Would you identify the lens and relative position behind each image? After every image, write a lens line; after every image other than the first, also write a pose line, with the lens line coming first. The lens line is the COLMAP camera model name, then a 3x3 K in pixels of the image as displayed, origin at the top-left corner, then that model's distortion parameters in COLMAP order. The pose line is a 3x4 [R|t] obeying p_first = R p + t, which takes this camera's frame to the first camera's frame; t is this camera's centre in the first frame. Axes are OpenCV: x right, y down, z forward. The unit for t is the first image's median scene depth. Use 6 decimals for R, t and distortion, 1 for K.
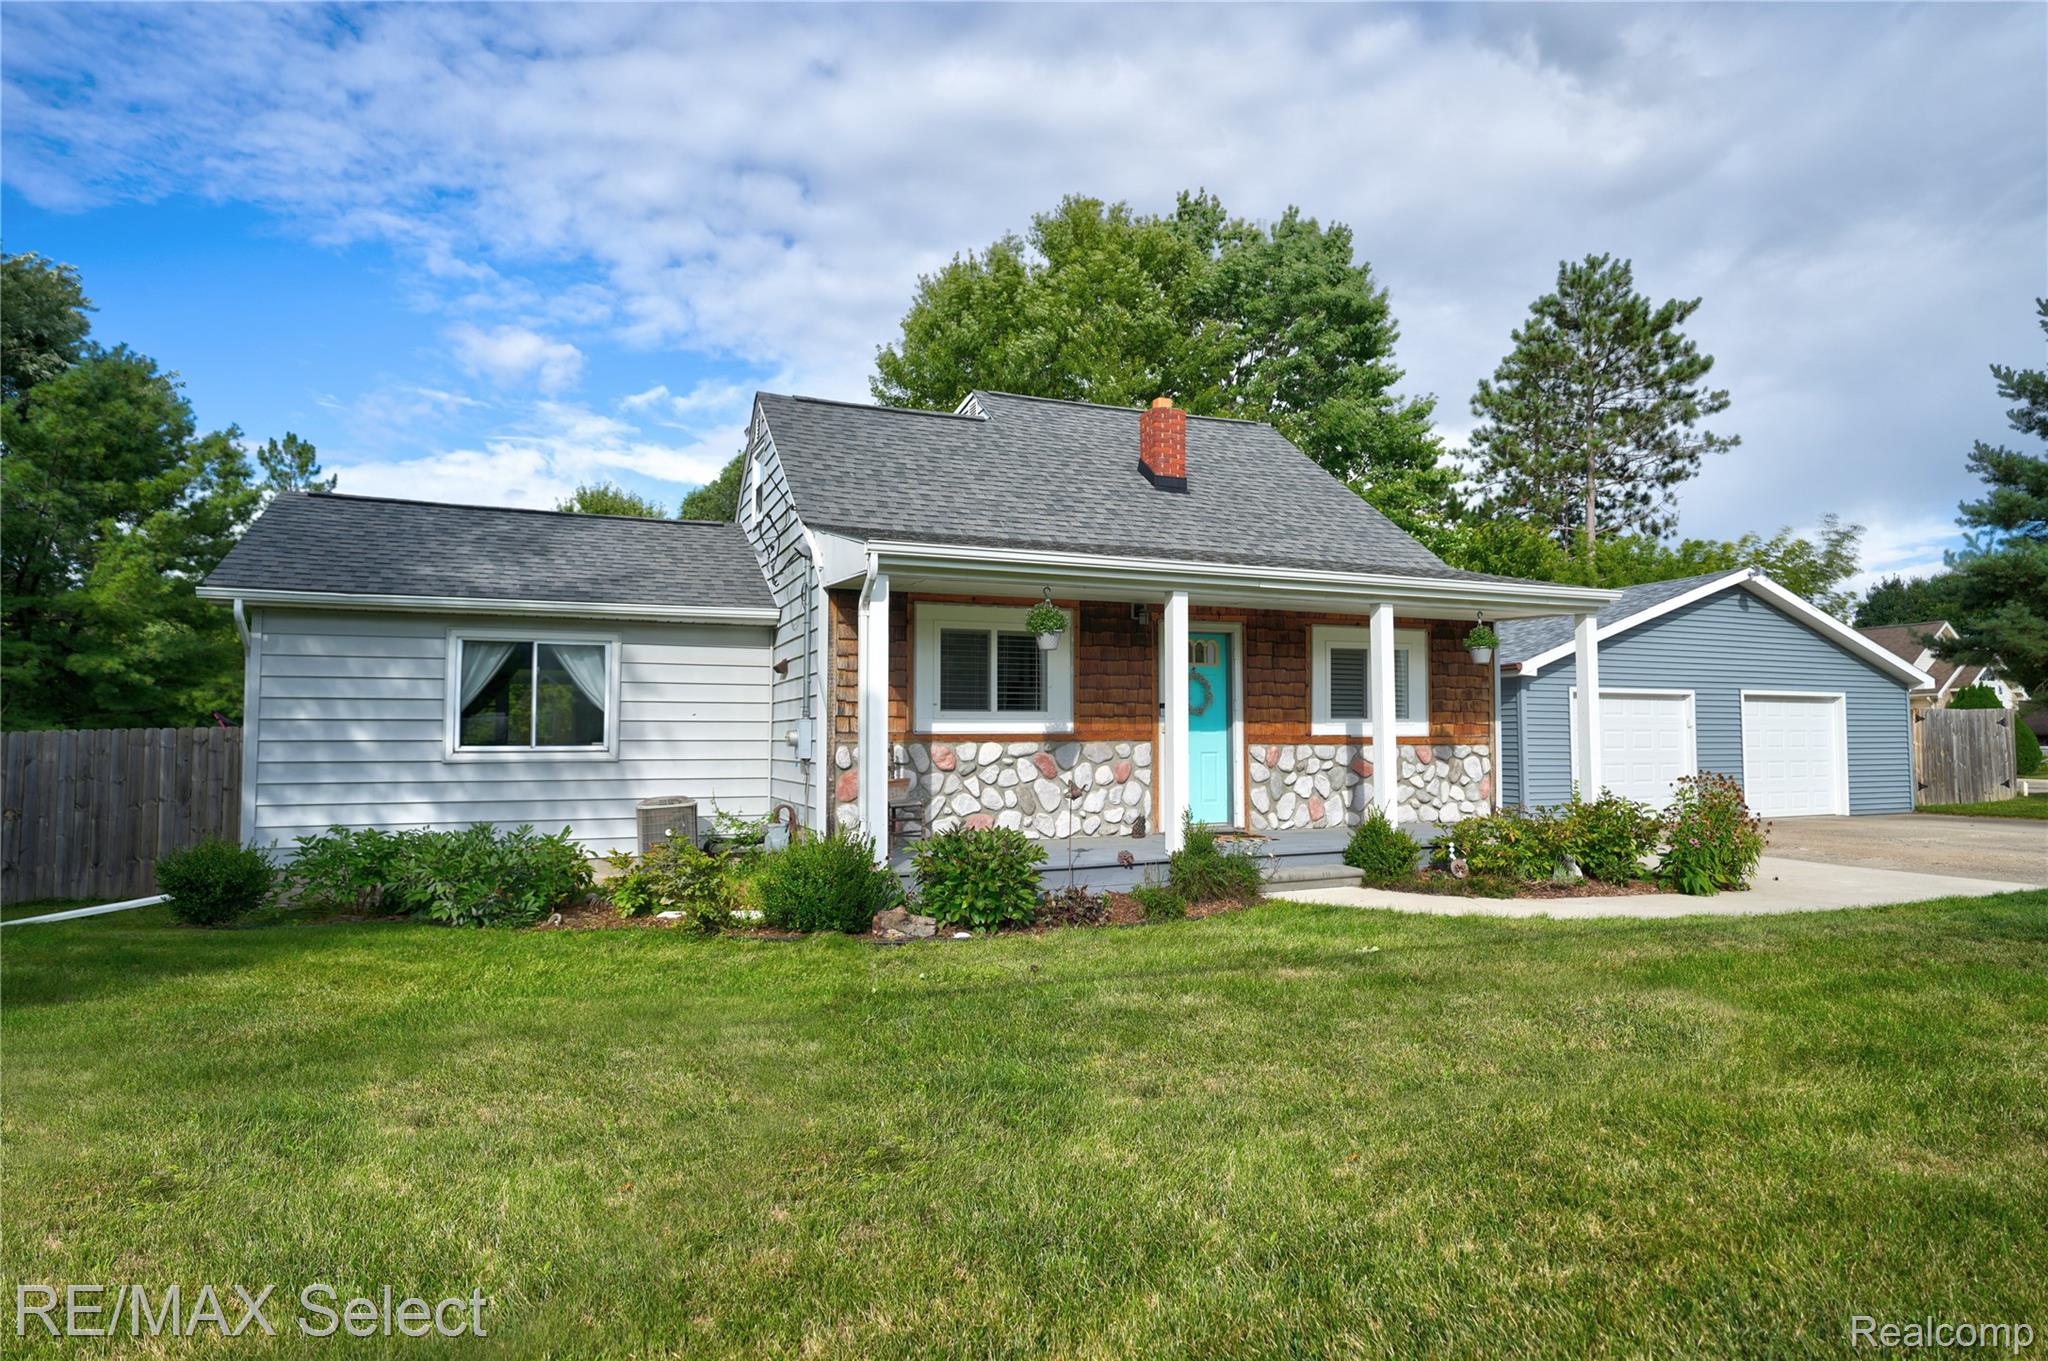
lens RADIAL K [[1111.2, 0, 1030.3], [0, 1111.2, 688.0], [0, 0, 1]] dist [-0.032633, 0.016229]
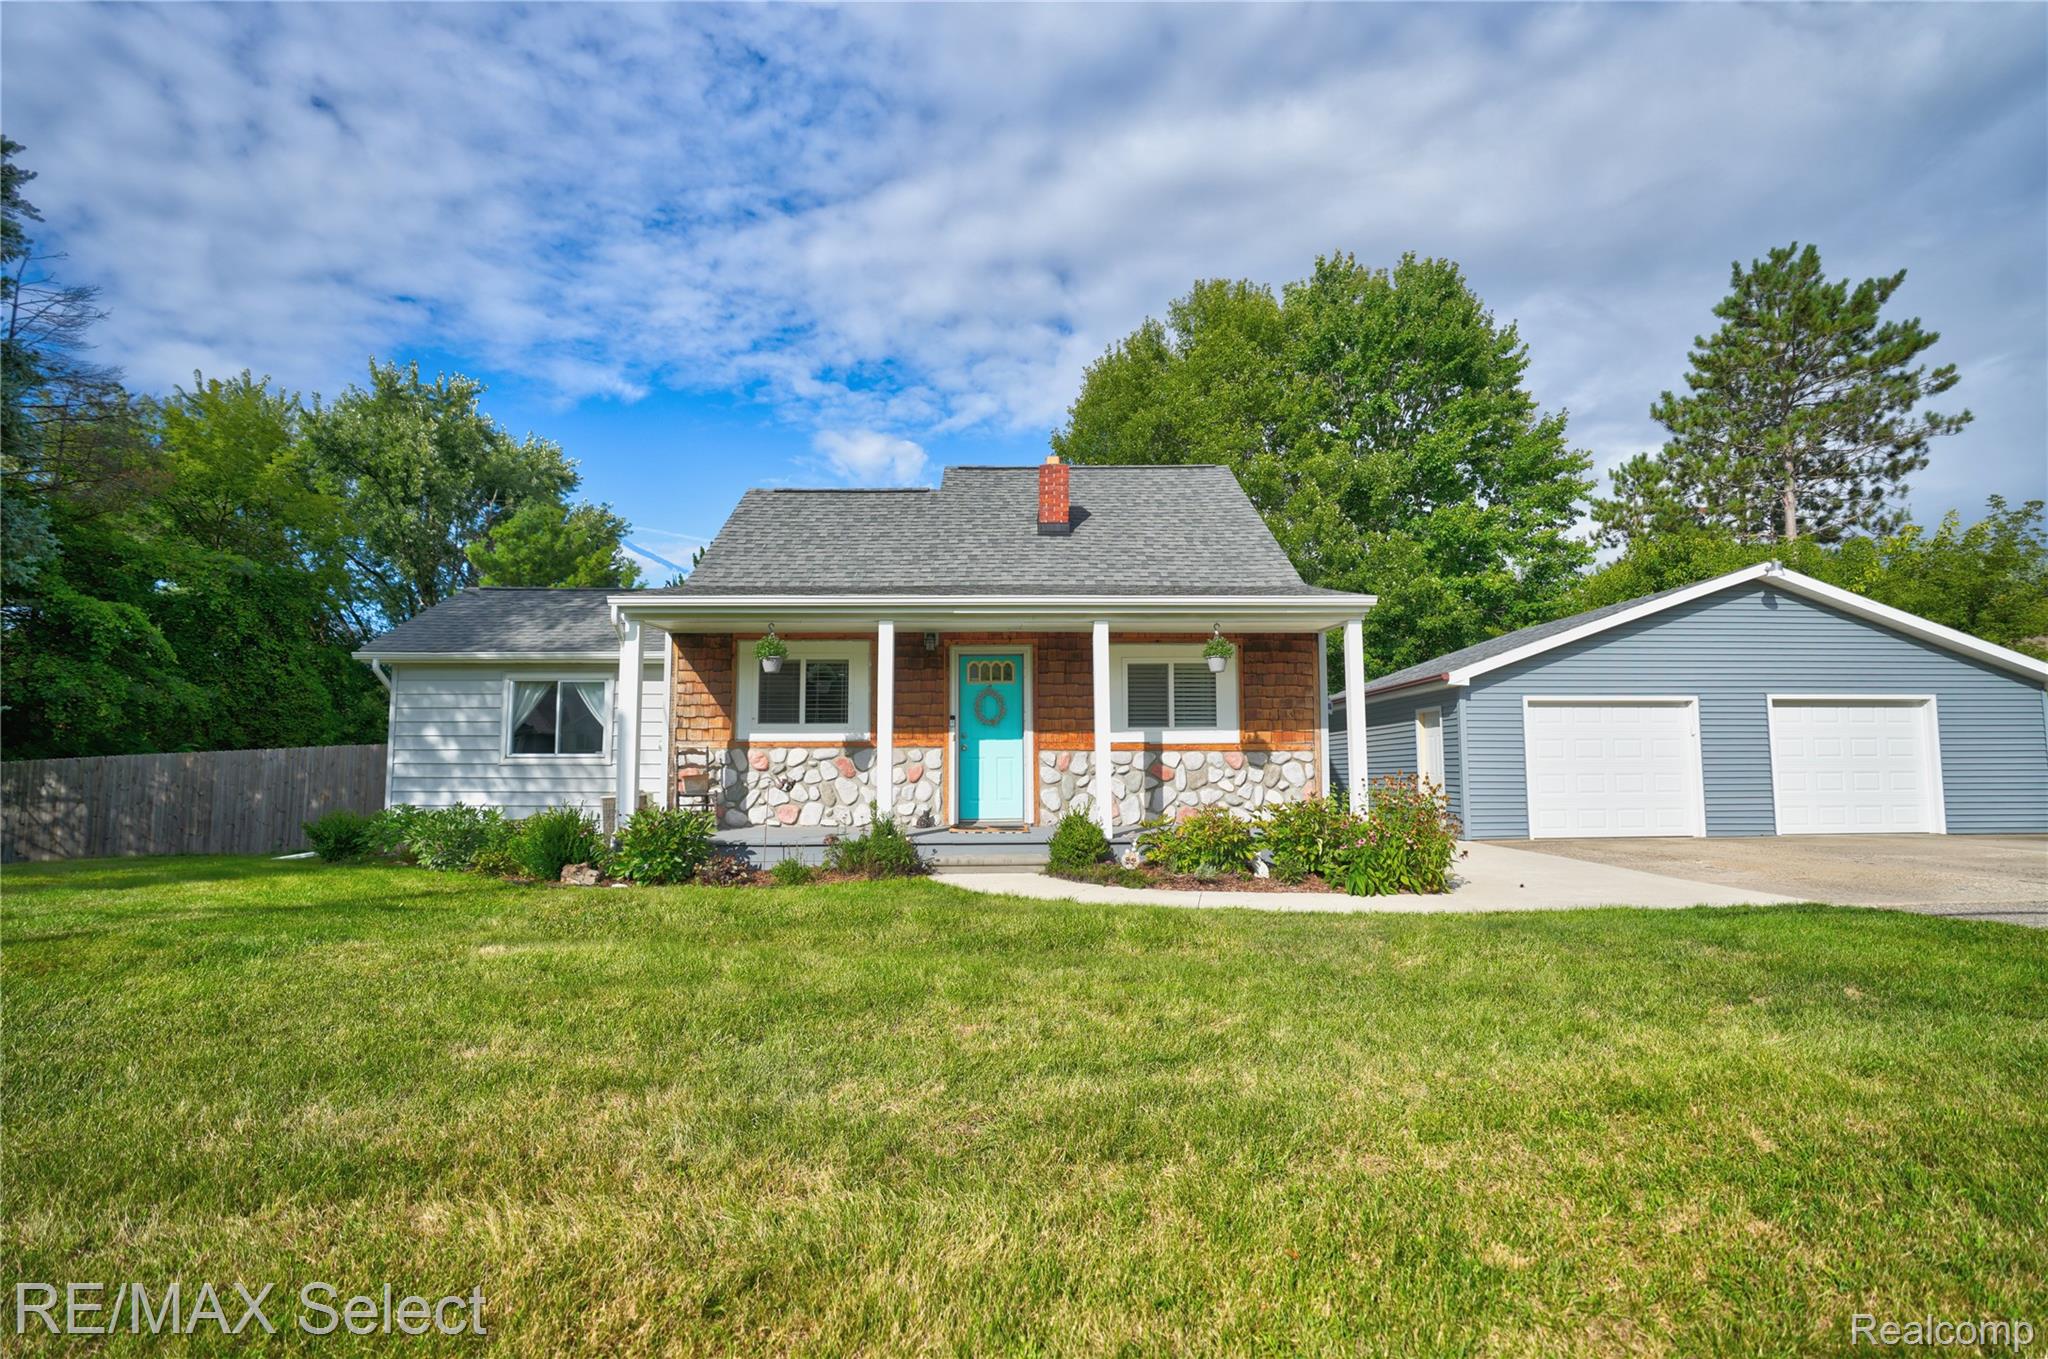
lens RADIAL K [[966.5, 0, 1016.2], [0, 966.5, 685.4], [0, 0, 1]] dist [-0.056522, 0.013506]
pose [[0.931945, -0.030742, -0.361294, 0.486602], [0.017265, 0.999031, -0.040472, 0.021412], [0.362188, 0.031480, 0.931573, 0.055556]]
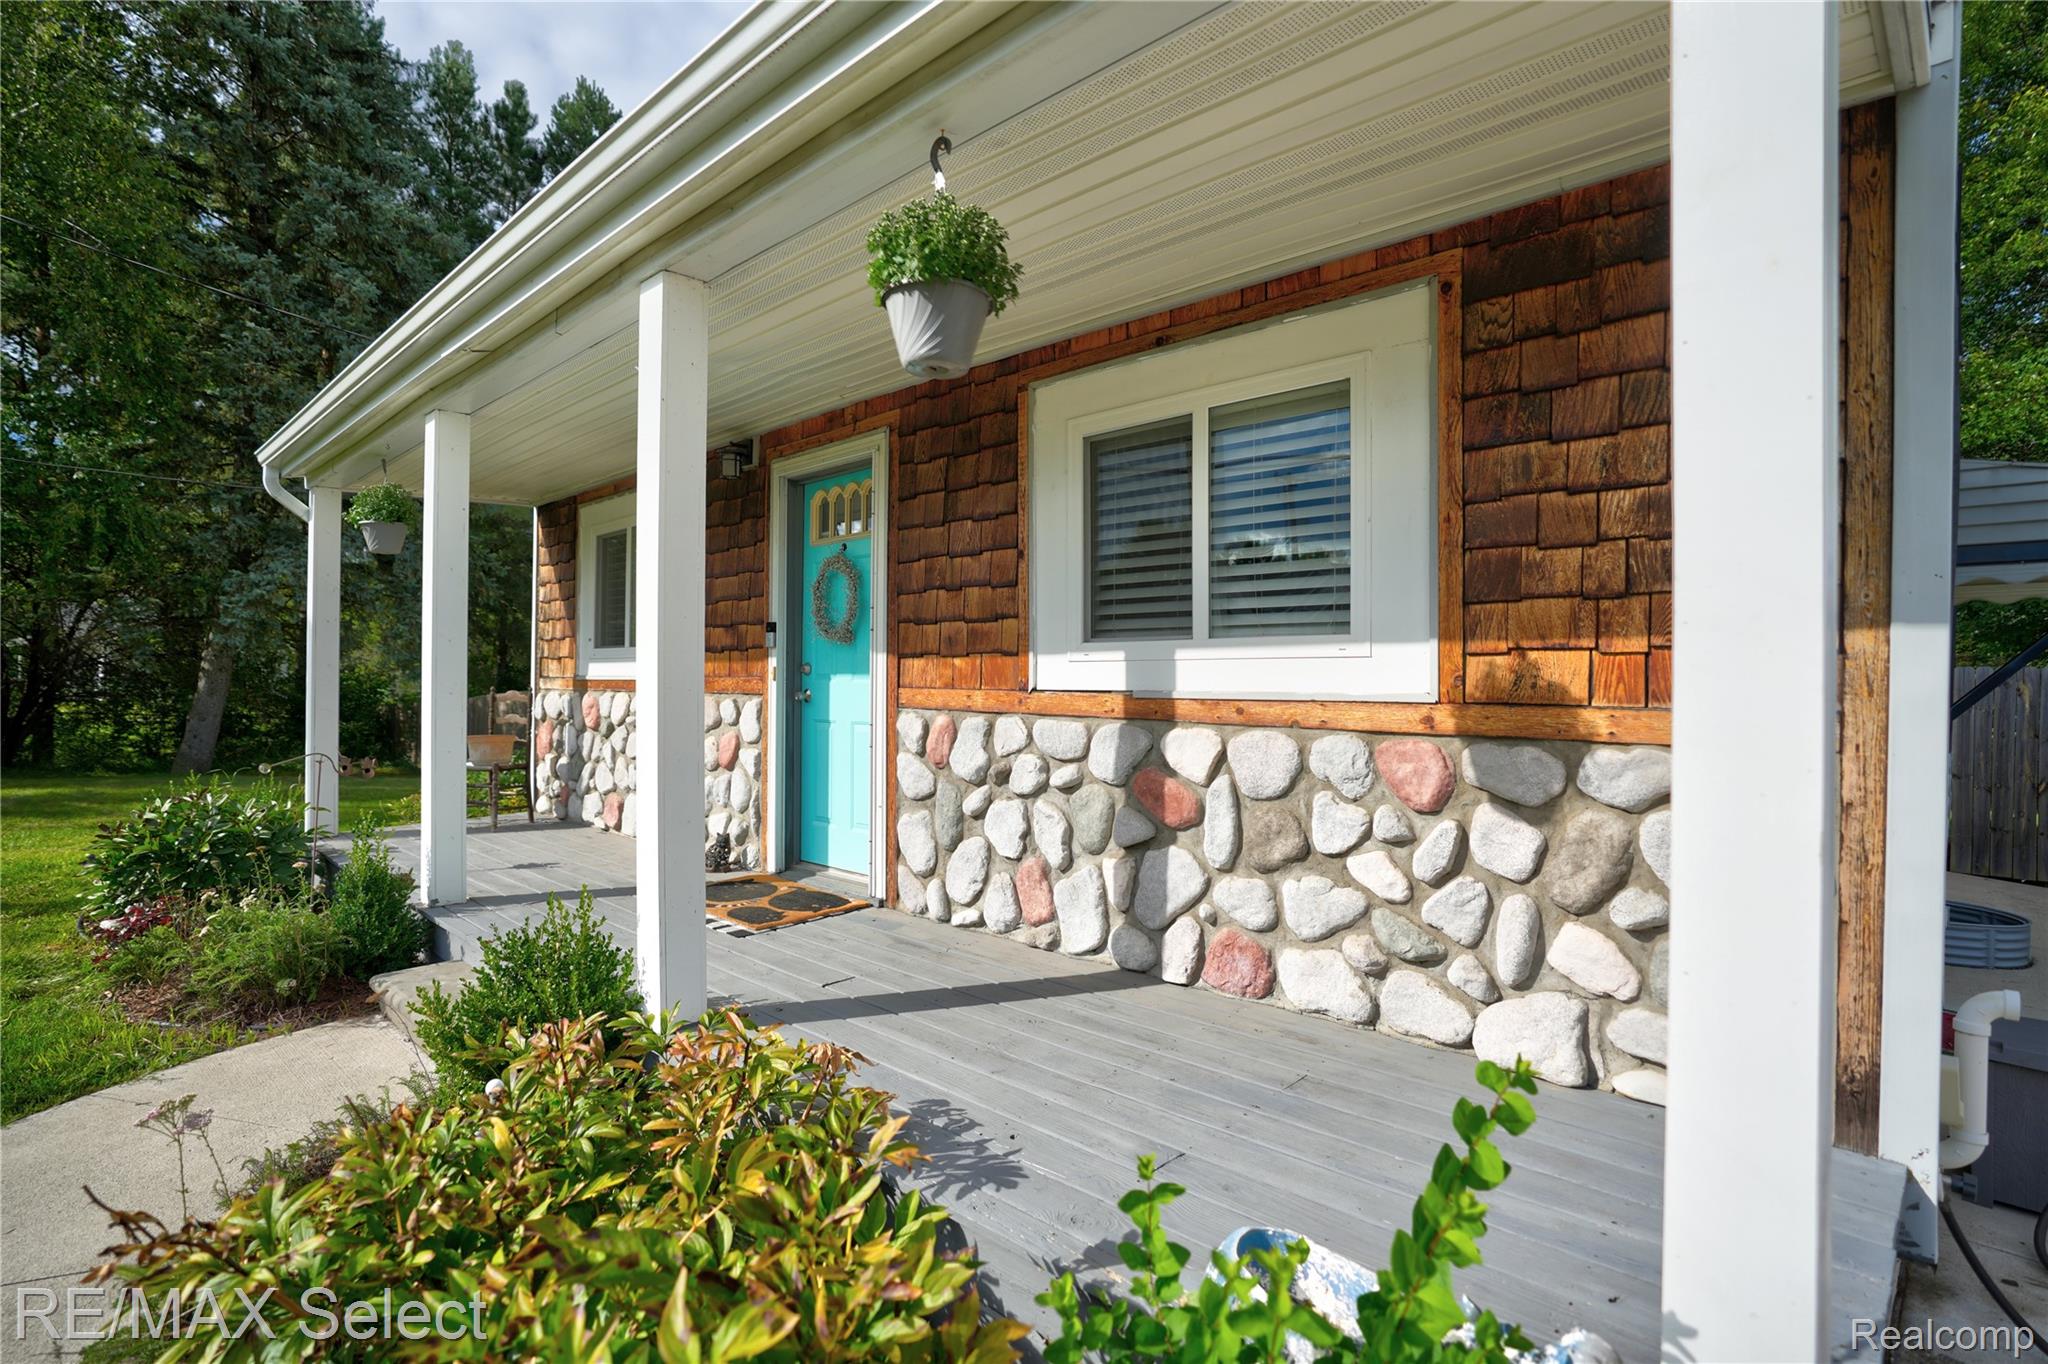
lens RADIAL K [[1003.2, 0, 1030.3], [0, 1003.2, 679.0], [0, 0, 1]] dist [-0.039230, 0.013340]
pose [[0.396393, 0.002035, -0.918079, 0.518885], [0.028483, 0.999489, 0.014514, 0.031922], [0.917639, -0.031903, 0.396132, 0.810330]]
